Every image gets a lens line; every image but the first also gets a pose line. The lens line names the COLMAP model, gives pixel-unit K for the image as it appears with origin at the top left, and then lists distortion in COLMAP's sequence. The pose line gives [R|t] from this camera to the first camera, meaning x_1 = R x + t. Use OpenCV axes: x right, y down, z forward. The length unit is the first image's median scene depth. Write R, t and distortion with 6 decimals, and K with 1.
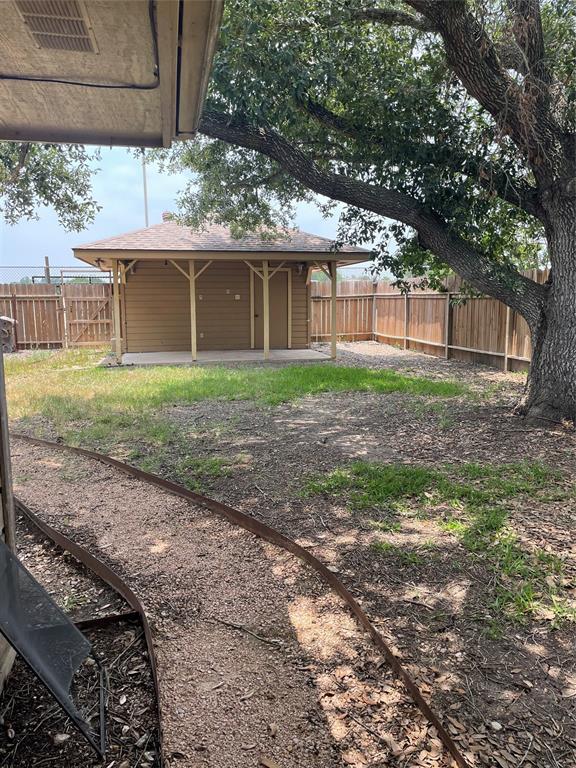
lens RADIAL K [[580.6, 0, 288.0], [0, 580.6, 384.0], [0, 0, 1]] dist [0.105874, -0.131758]
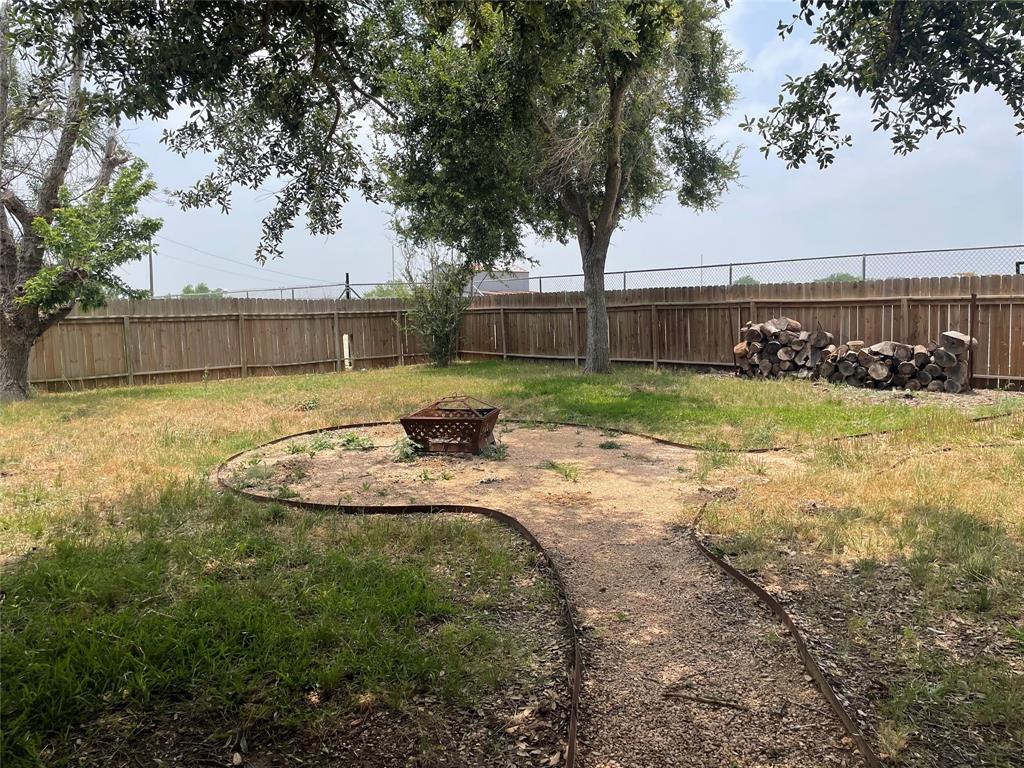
lens RADIAL K [[774.2, 0, 509.5], [0, 774.2, 380.2], [0, 0, 1]] dist [0.105874, -0.131758]
pose [[0.527572, 0.075795, -0.846122, -0.089054], [-0.112397, 0.993483, 0.018914, -0.070466], [0.842042, 0.085123, 0.532653, 0.468952]]
